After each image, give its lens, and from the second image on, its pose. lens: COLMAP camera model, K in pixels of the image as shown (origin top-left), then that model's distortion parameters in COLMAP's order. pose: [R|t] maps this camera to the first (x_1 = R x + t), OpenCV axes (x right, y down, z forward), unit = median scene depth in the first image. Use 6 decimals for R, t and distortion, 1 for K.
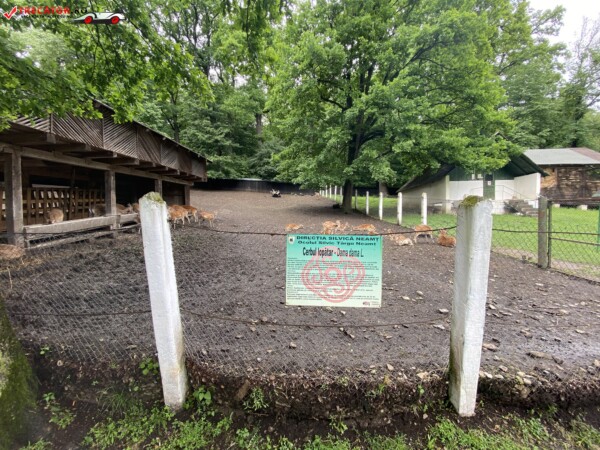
lens RADIAL K [[245.8, 0, 298.5], [0, 245.8, 225.3], [0, 0, 1]] dist [0.024640, -0.025007]
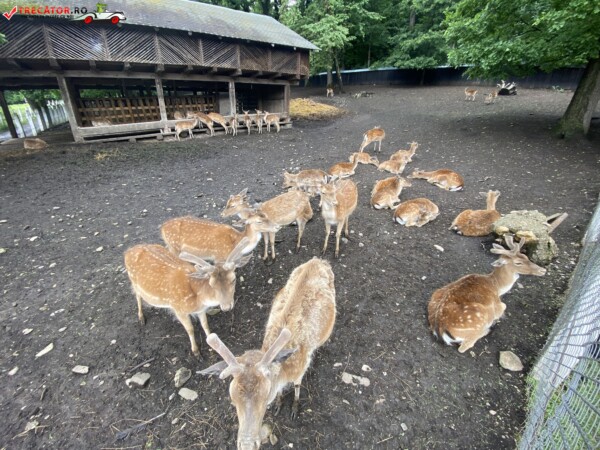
lens RADIAL K [[245.8, 0, 298.5], [0, 245.8, 225.3], [0, 0, 1]] dist [0.024640, -0.025007]
pose [[0.546363, 0.365523, -0.753579, 0.333380], [-0.069378, 0.916402, 0.394200, -0.044156], [0.834670, -0.163095, 0.526047, 0.387545]]
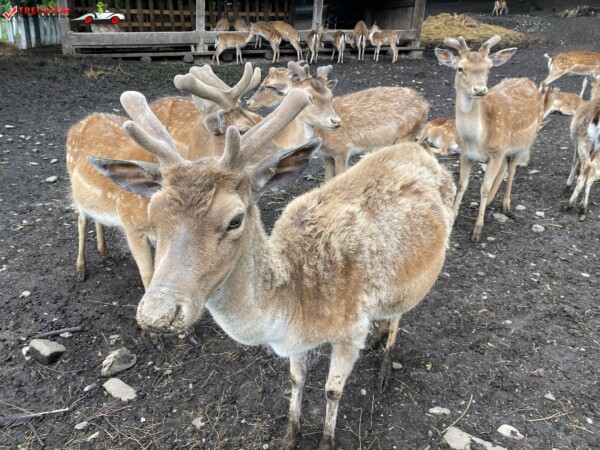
lens RADIAL K [[467.6, 0, 300.0], [0, 467.6, 225.0], [0, 0, 1]] dist [0.012342, -0.002592]
pose [[0.295232, 0.360112, -0.884962, 0.340730], [-0.110204, 0.932902, 0.342855, -0.007487], [0.949049, -0.003695, 0.315108, 0.396340]]
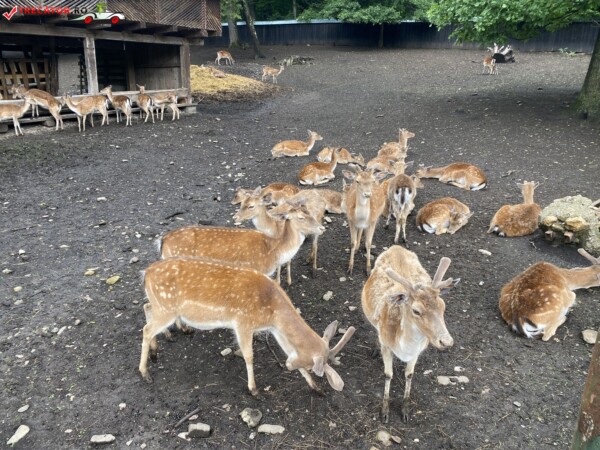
lens RADIAL K [[465.2, 0, 300.0], [0, 465.2, 225.0], [0, 0, 1]] dist [0.021103, 0.001741]
pose [[0.748216, 0.204571, -0.631128, 0.346242], [-0.059513, 0.968135, 0.243253, -0.039569], [0.660780, -0.144445, 0.736549, 0.299550]]
